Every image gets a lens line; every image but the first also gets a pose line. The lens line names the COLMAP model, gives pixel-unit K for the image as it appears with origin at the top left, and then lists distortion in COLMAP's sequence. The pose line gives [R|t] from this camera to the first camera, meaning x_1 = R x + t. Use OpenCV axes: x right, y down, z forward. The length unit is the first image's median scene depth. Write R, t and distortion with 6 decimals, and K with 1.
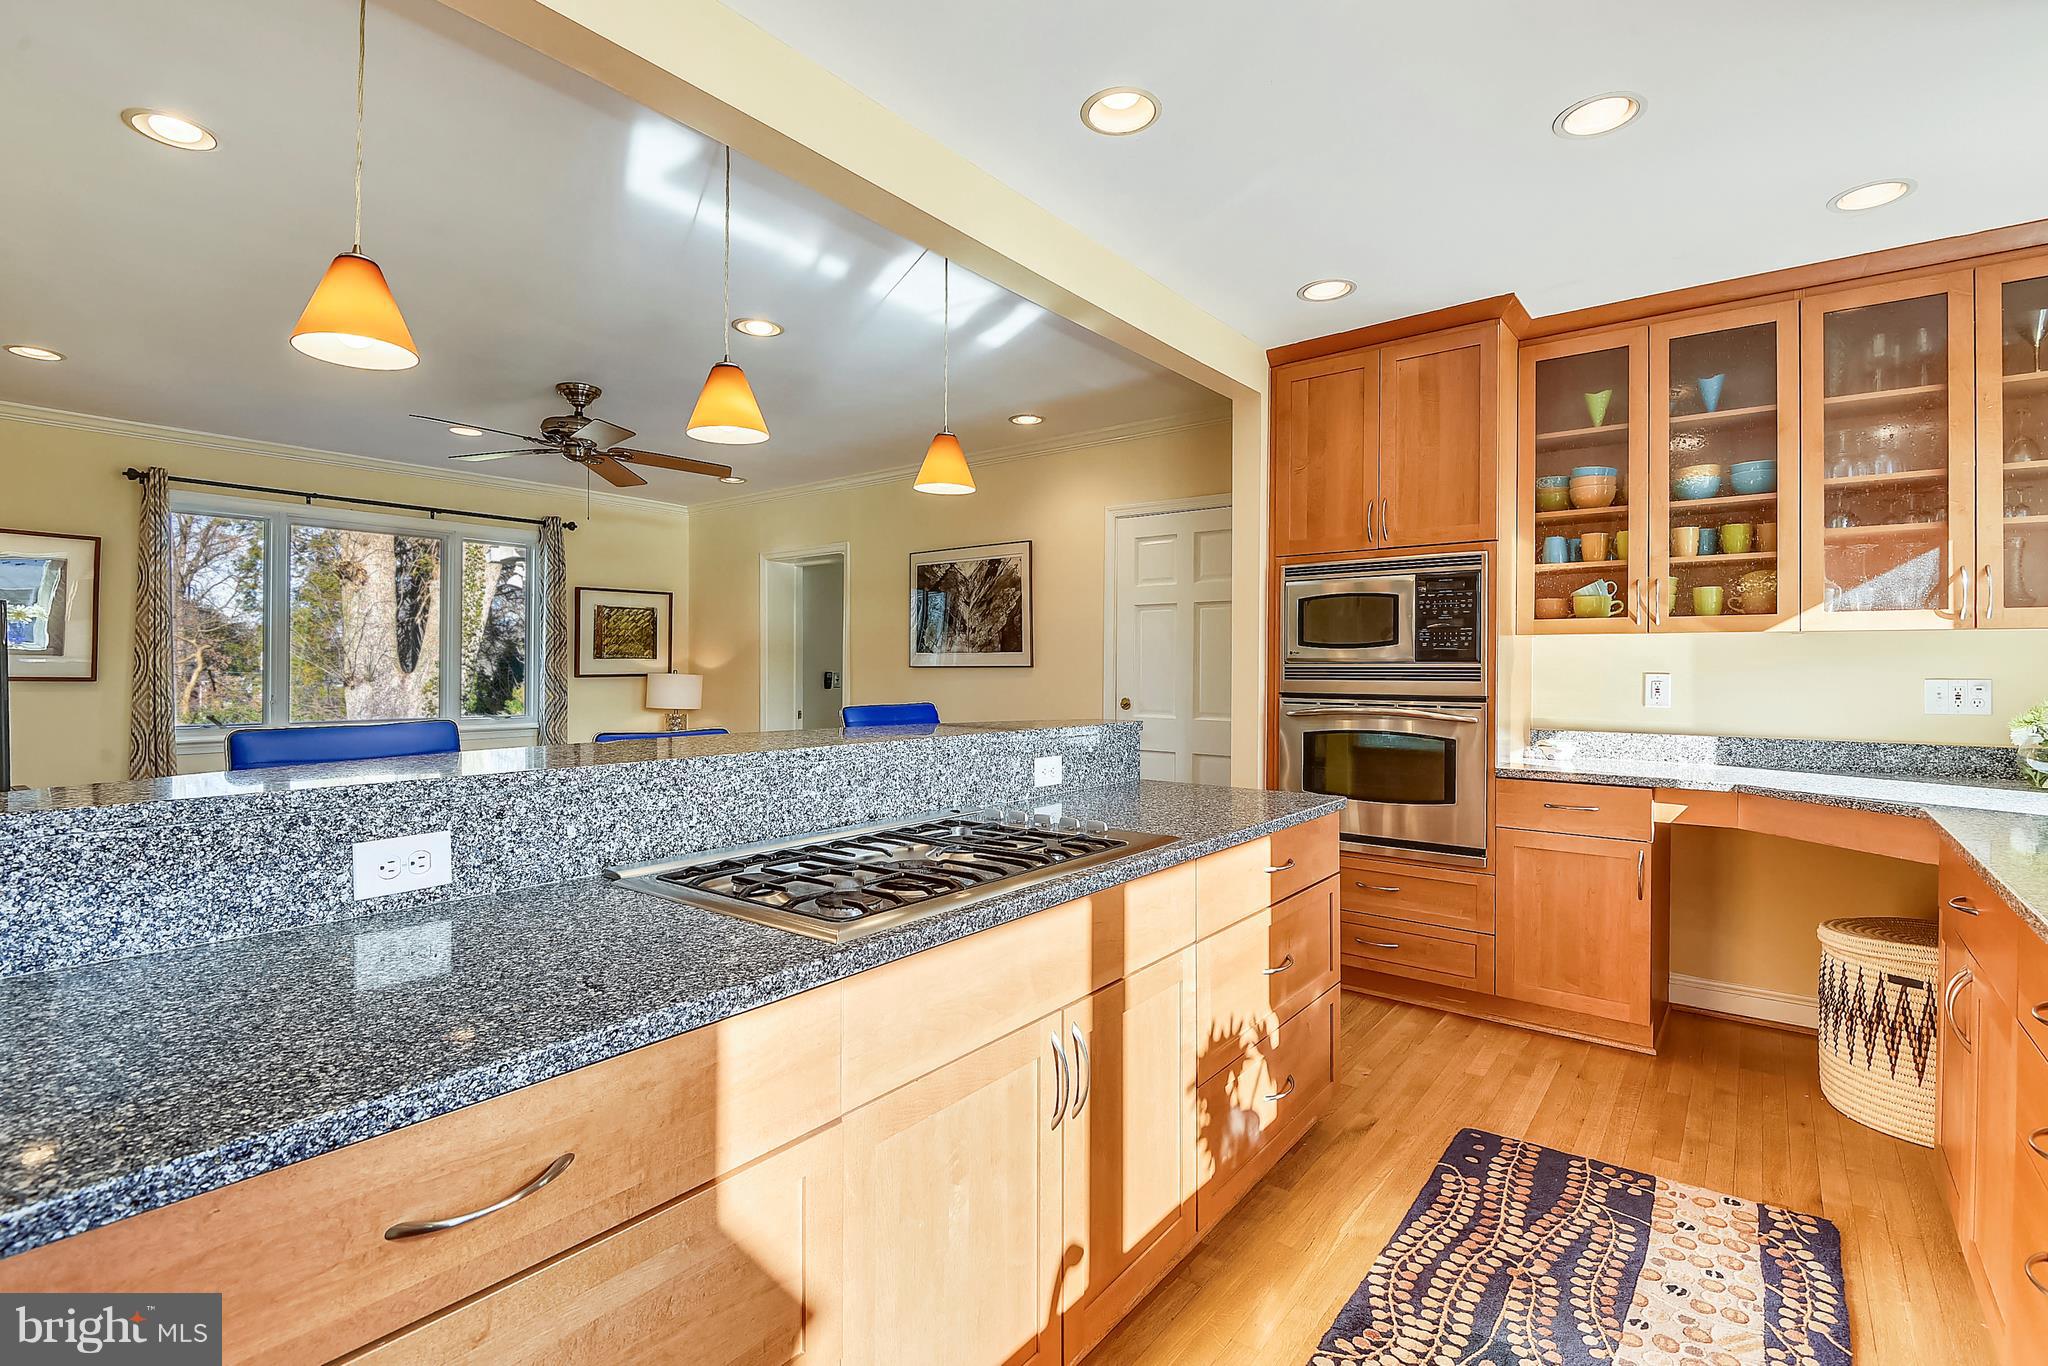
lens RADIAL K [[942.1, 0, 1014.0], [0, 942.1, 680.1], [0, 0, 1]] dist [0.022883, -0.001990]
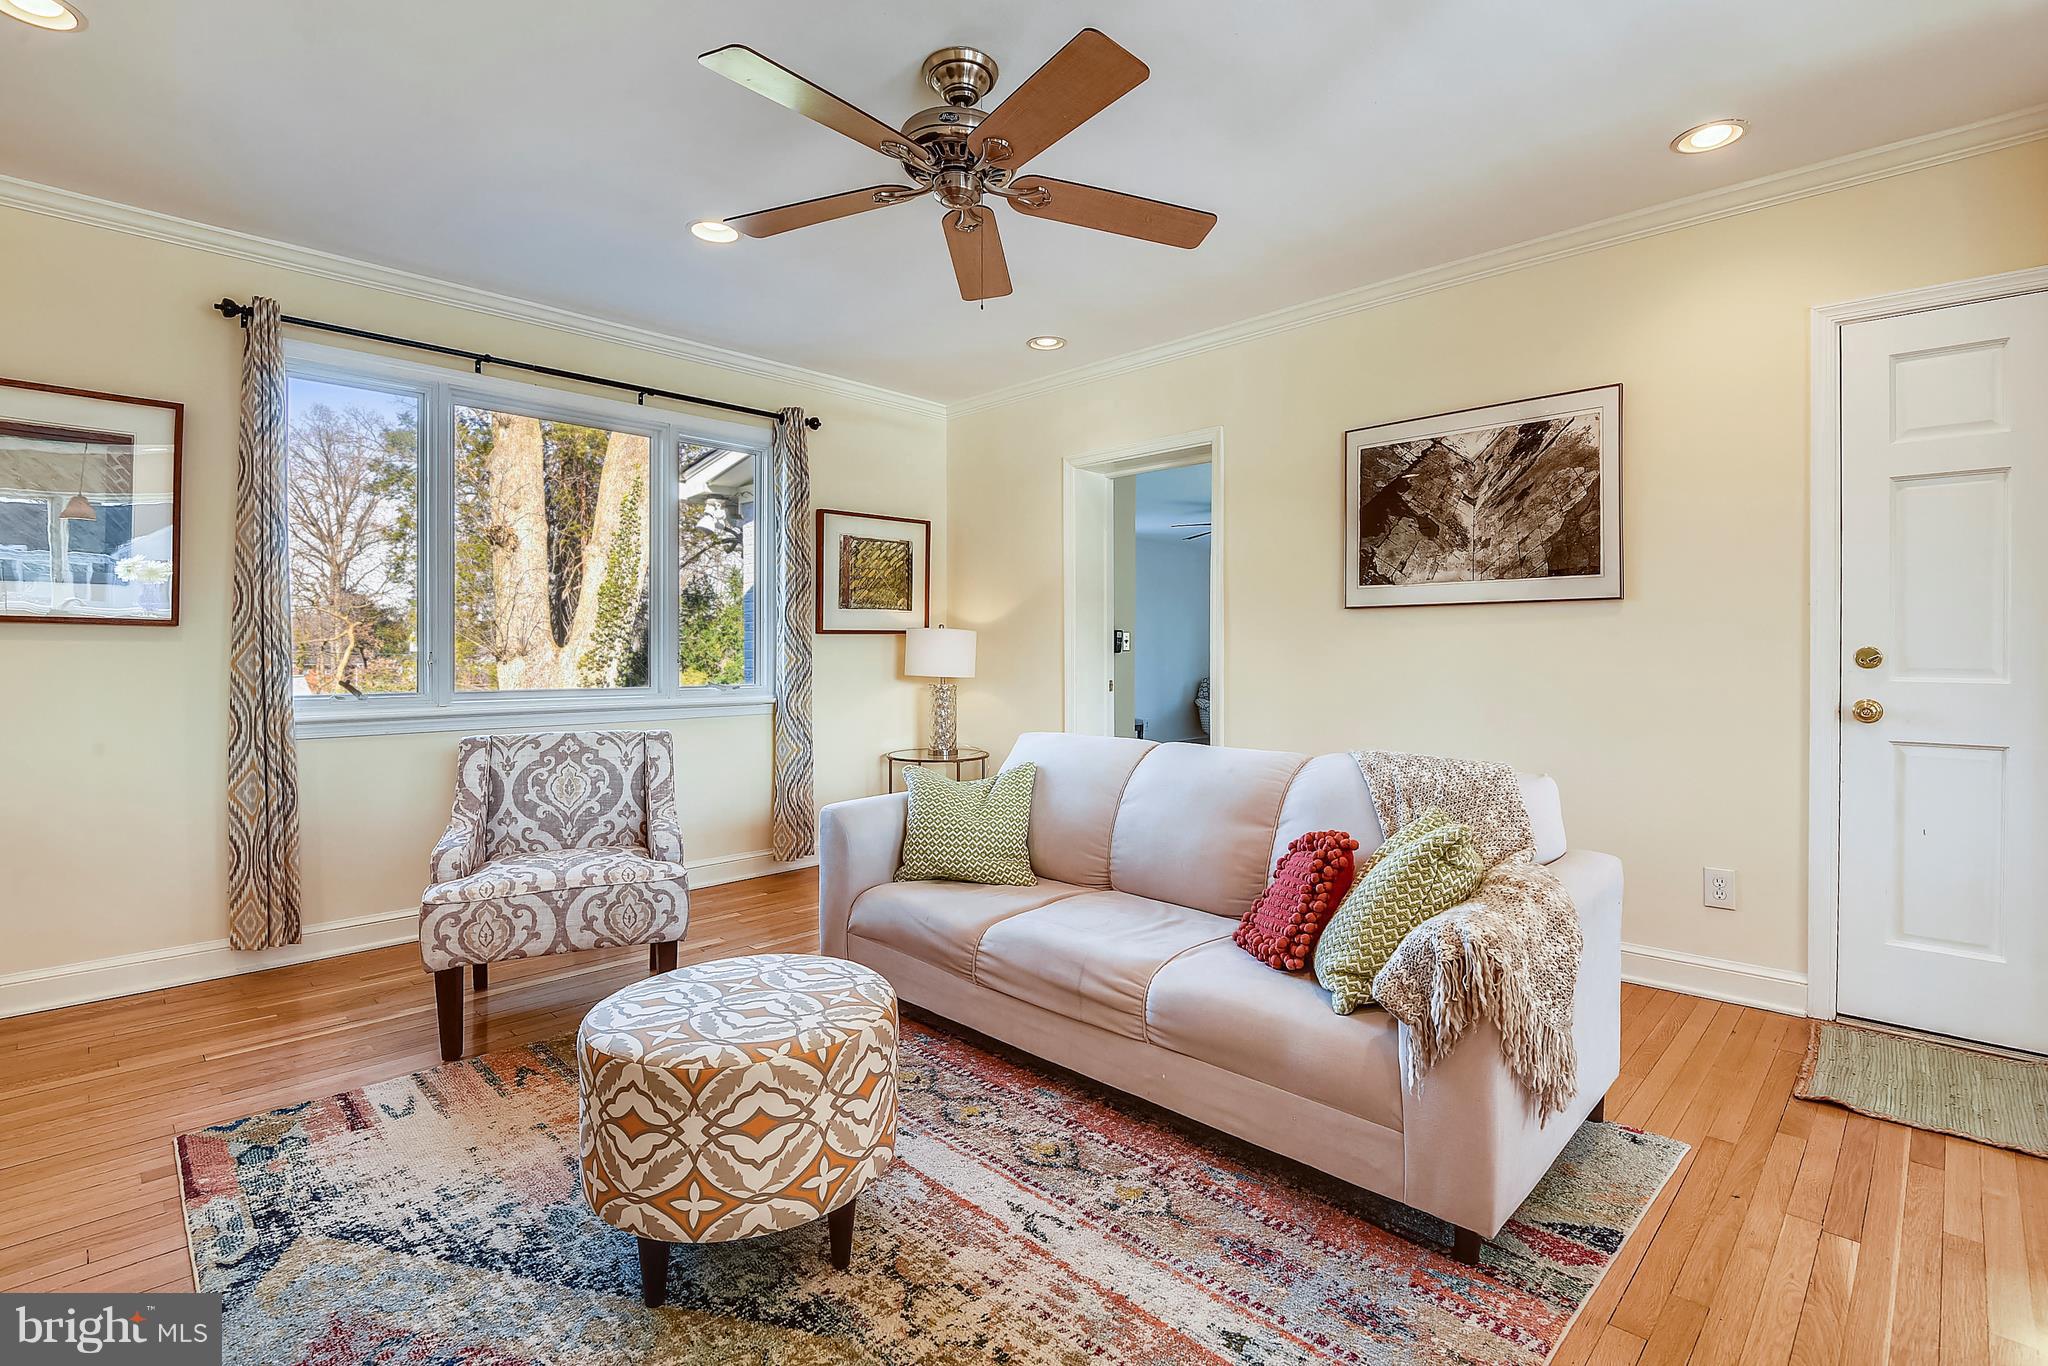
lens RADIAL K [[942.1, 0, 1033.9], [0, 942.1, 667.3], [0, 0, 1]] dist [0.022883, -0.001990]
pose [[0.996197, -0.003251, -0.087072, -0.241537], [0.003688, 0.999981, 0.004856, 0.020702], [0.087055, -0.005158, 0.996190, 0.301441]]
